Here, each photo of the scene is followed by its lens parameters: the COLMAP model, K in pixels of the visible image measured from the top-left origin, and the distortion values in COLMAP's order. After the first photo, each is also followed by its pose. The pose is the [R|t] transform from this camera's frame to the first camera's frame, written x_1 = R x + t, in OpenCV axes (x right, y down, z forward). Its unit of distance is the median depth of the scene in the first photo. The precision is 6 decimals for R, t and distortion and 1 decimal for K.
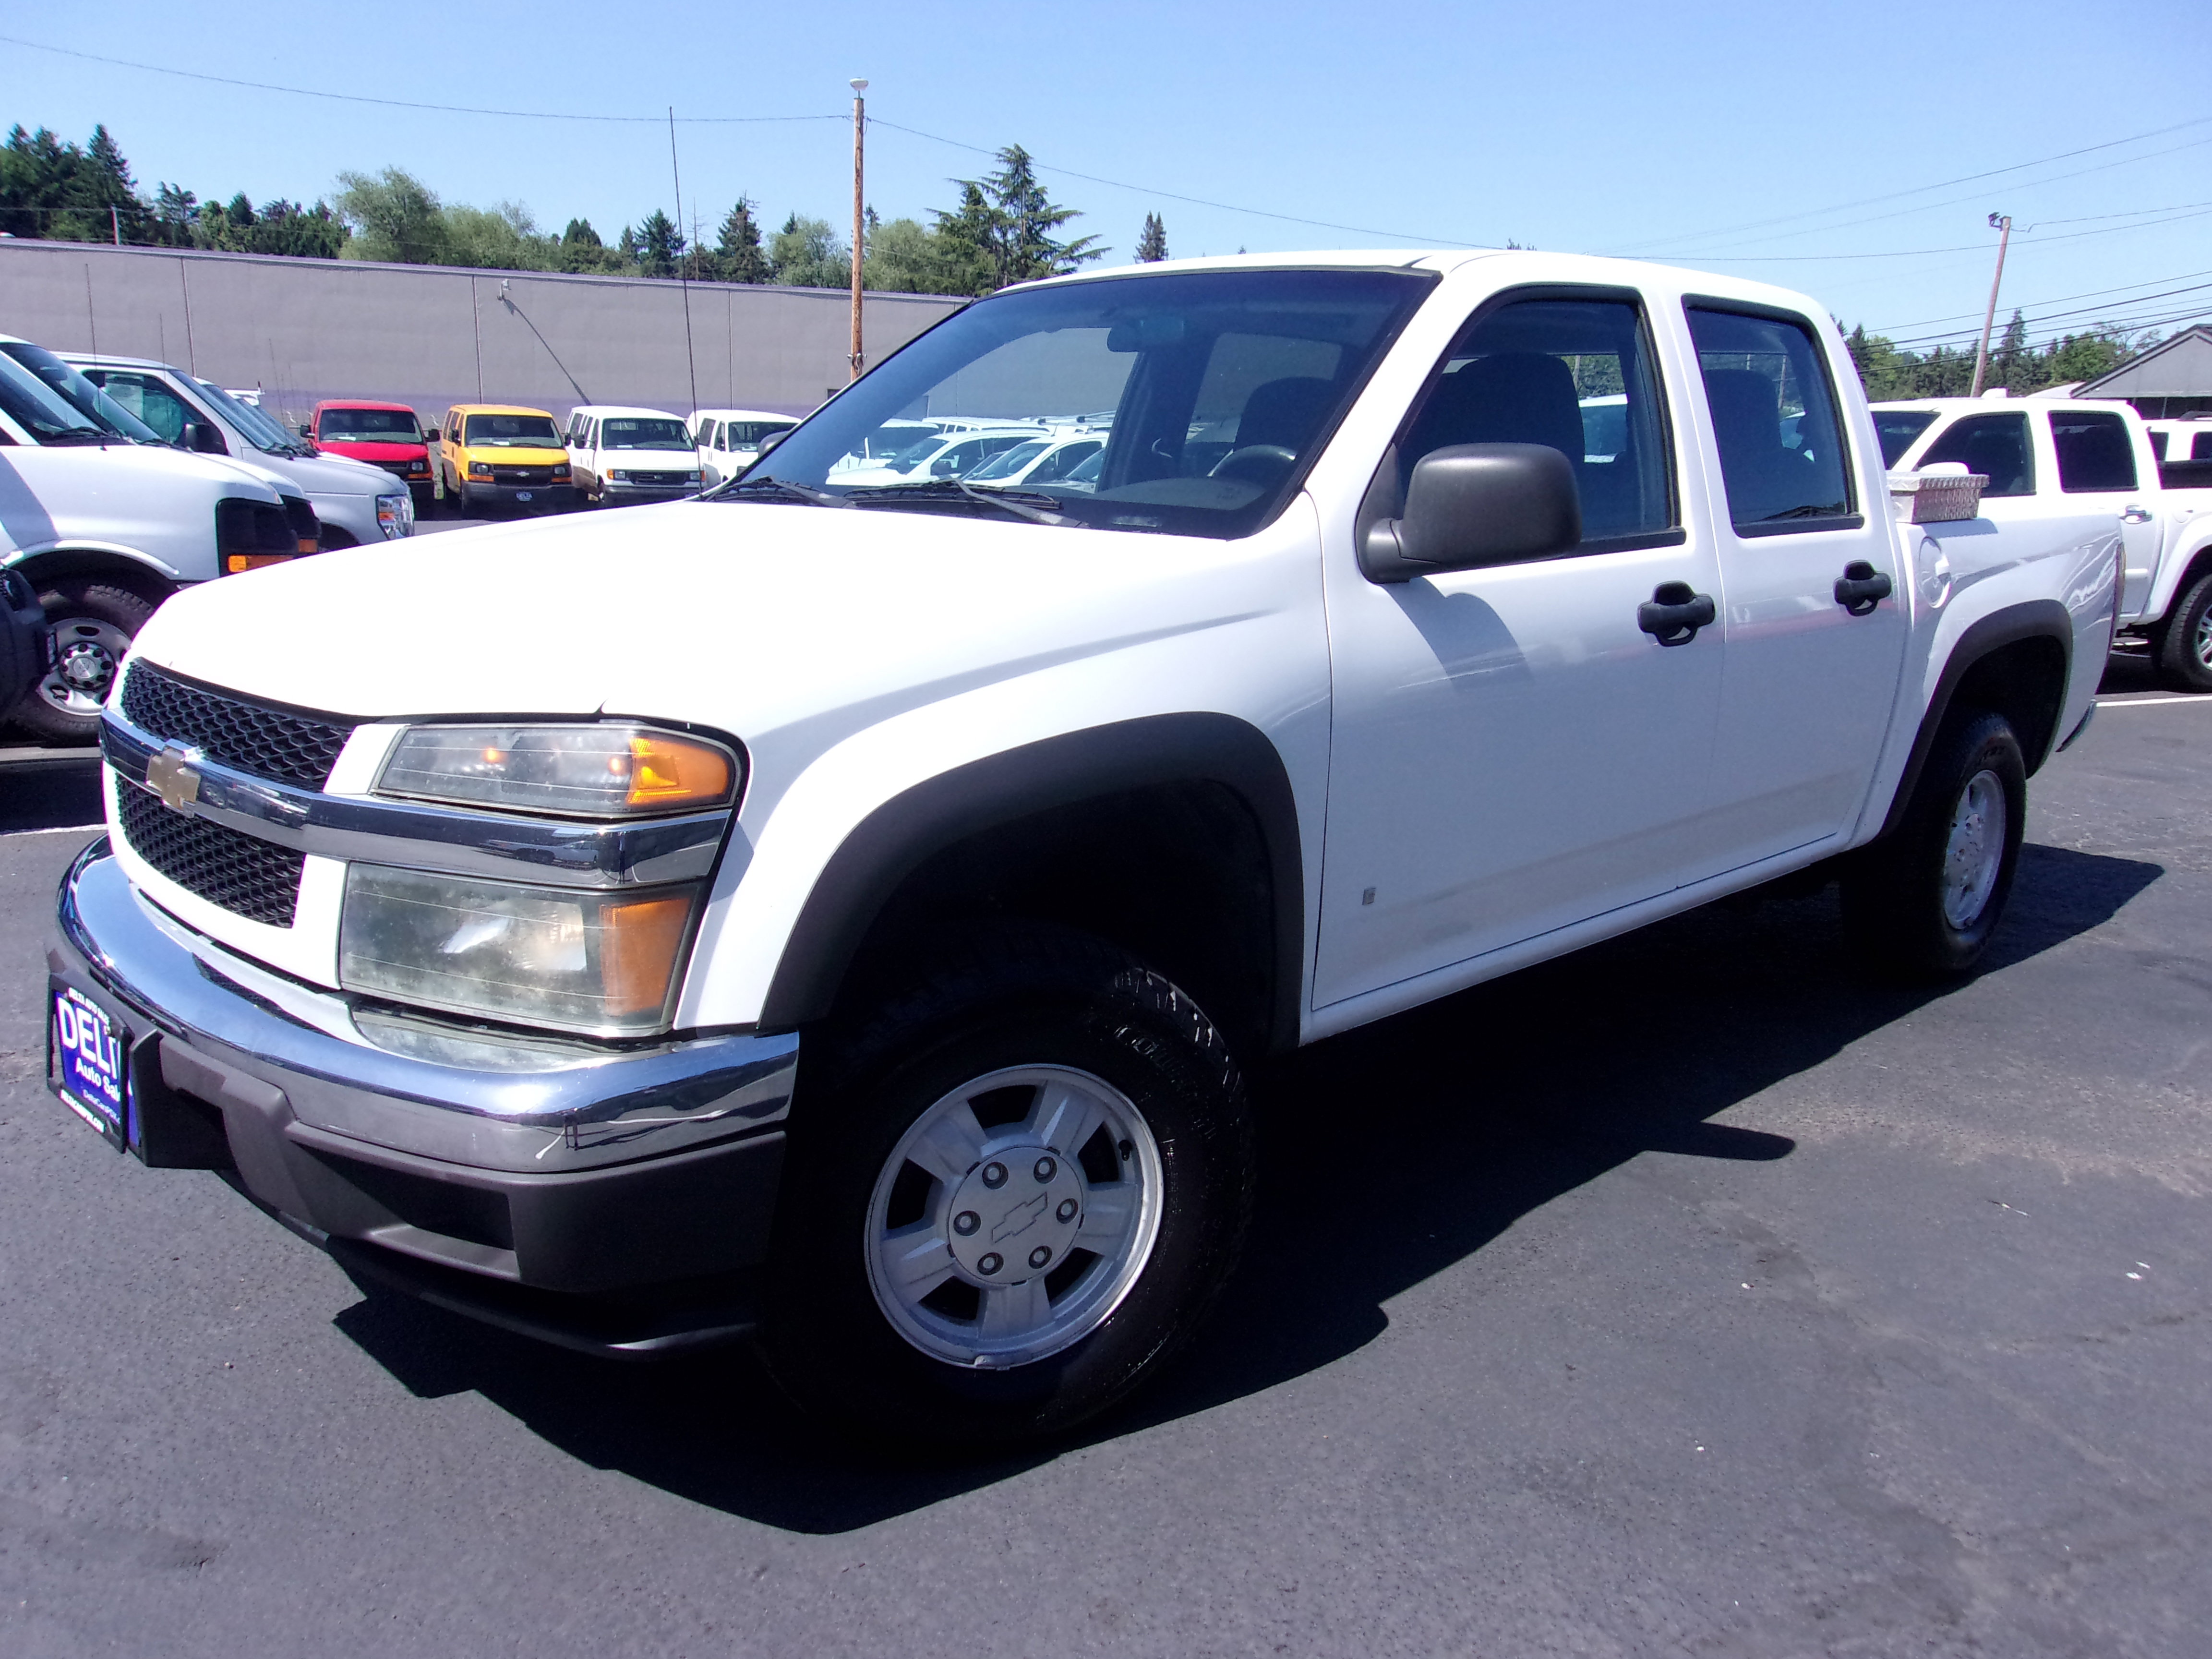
lens RADIAL K [[1760.0, 0, 1102.2], [0, 1760.0, 831.2], [0, 0, 1]] dist [-0.007176, 0.026380]
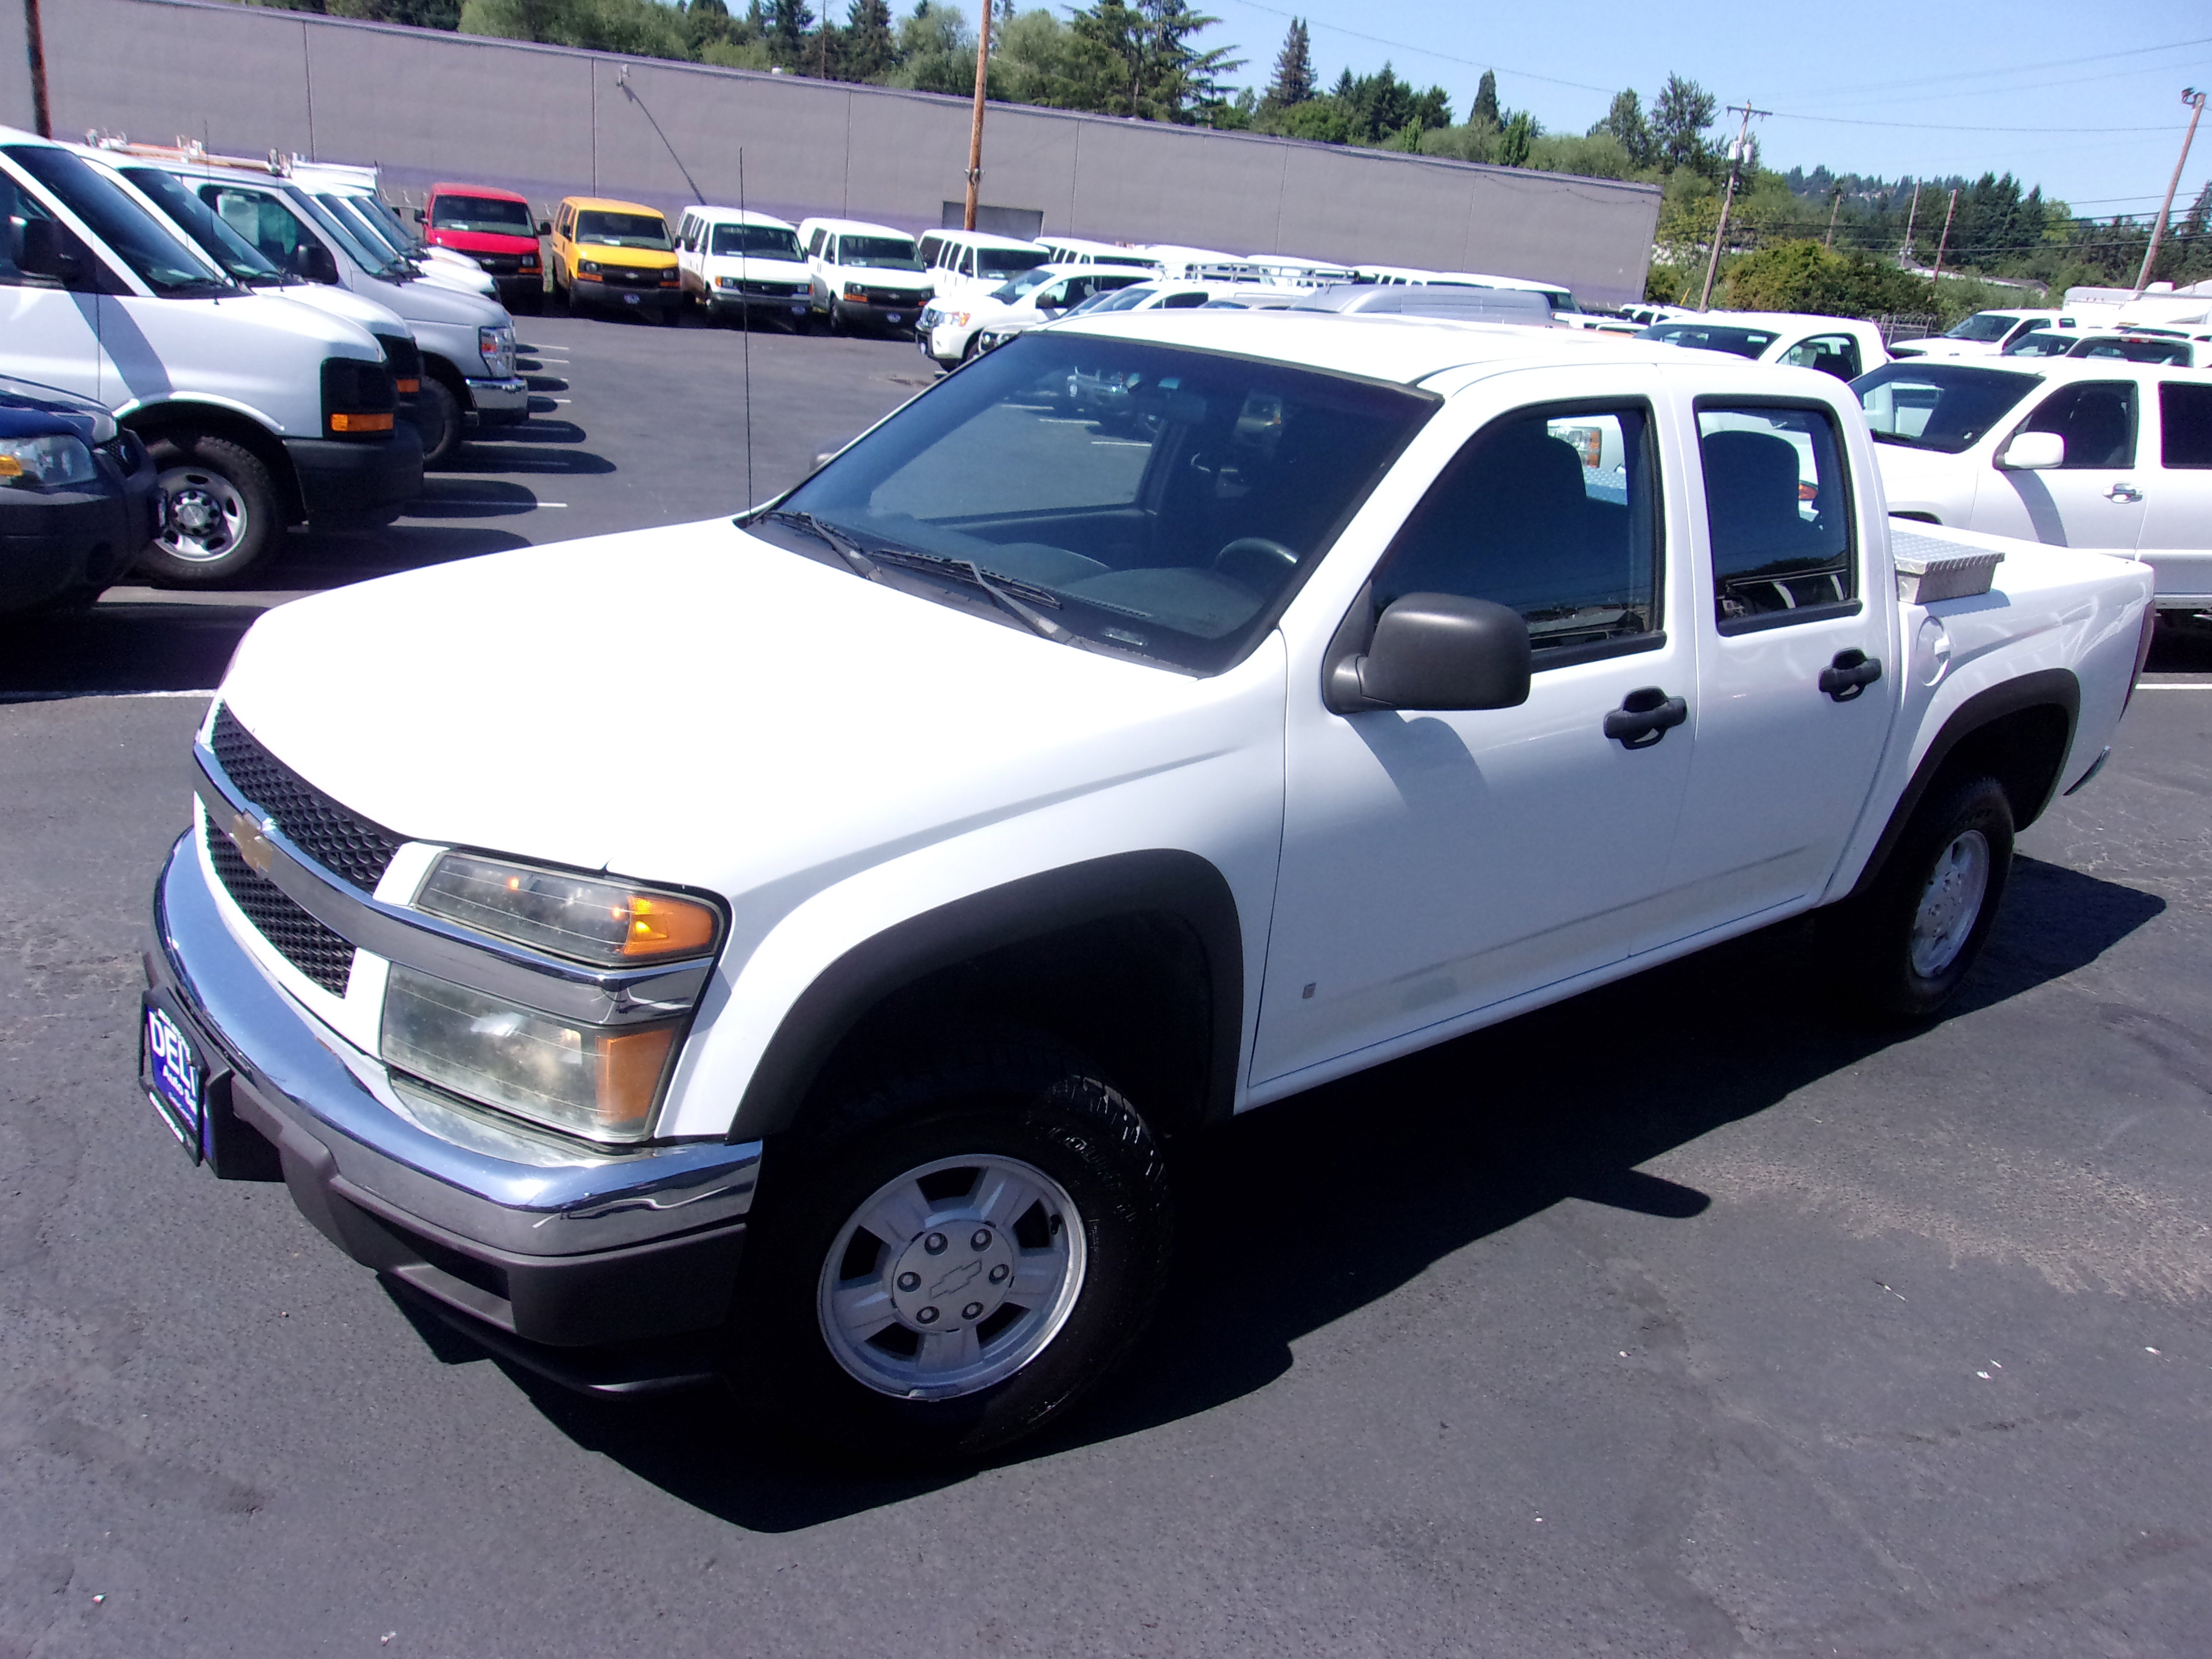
lens RADIAL K [[1761.7, 0, 1101.6], [0, 1761.7, 833.2], [0, 0, 1]] dist [-0.022788, 0.059991]
pose [[0.995552, 0.083831, -0.042997, 0.061158], [-0.079042, 0.991531, 0.103047, -0.164163], [0.051271, -0.099190, 0.993747, -0.091892]]
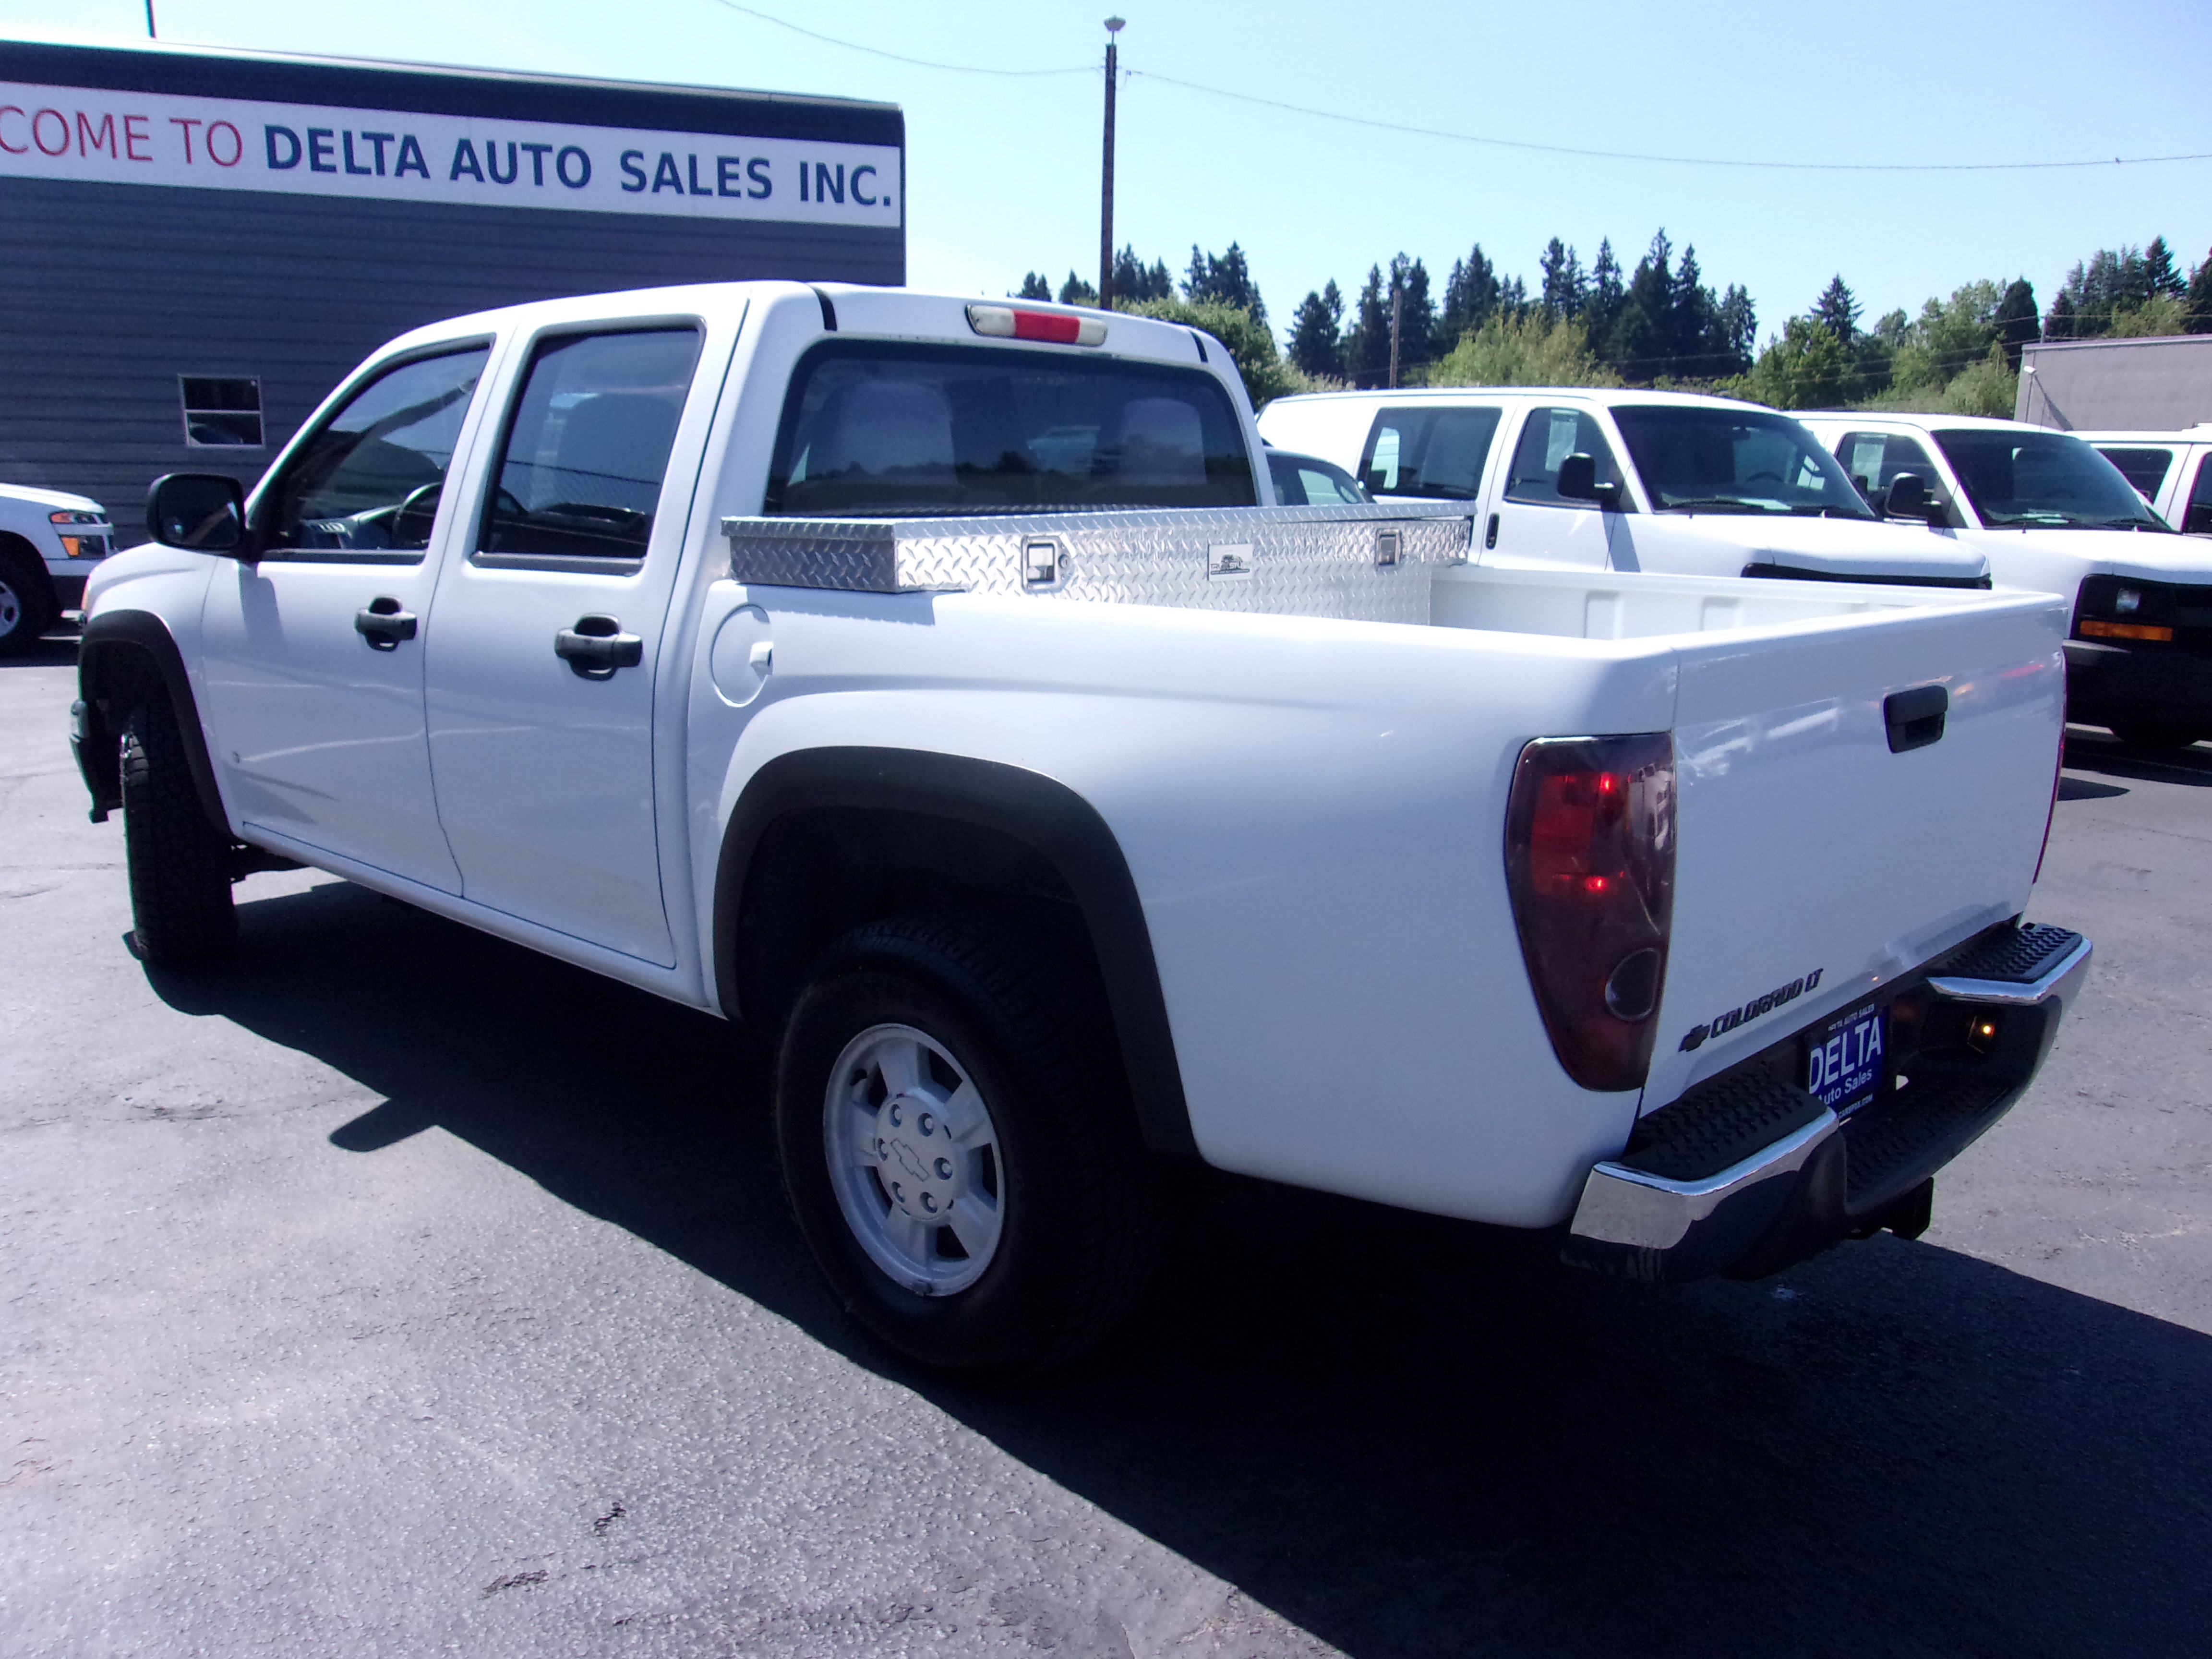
lens RADIAL K [[1747.5, 0, 1106.0], [0, 1747.5, 829.5], [0, 0, 1]] dist [0.013791, 0.010853]
pose [[0.055709, 0.181537, -0.981805, 1.751386], [-0.236556, 0.957735, 0.163664, -0.342274], [0.970020, 0.223134, 0.096298, 1.634999]]
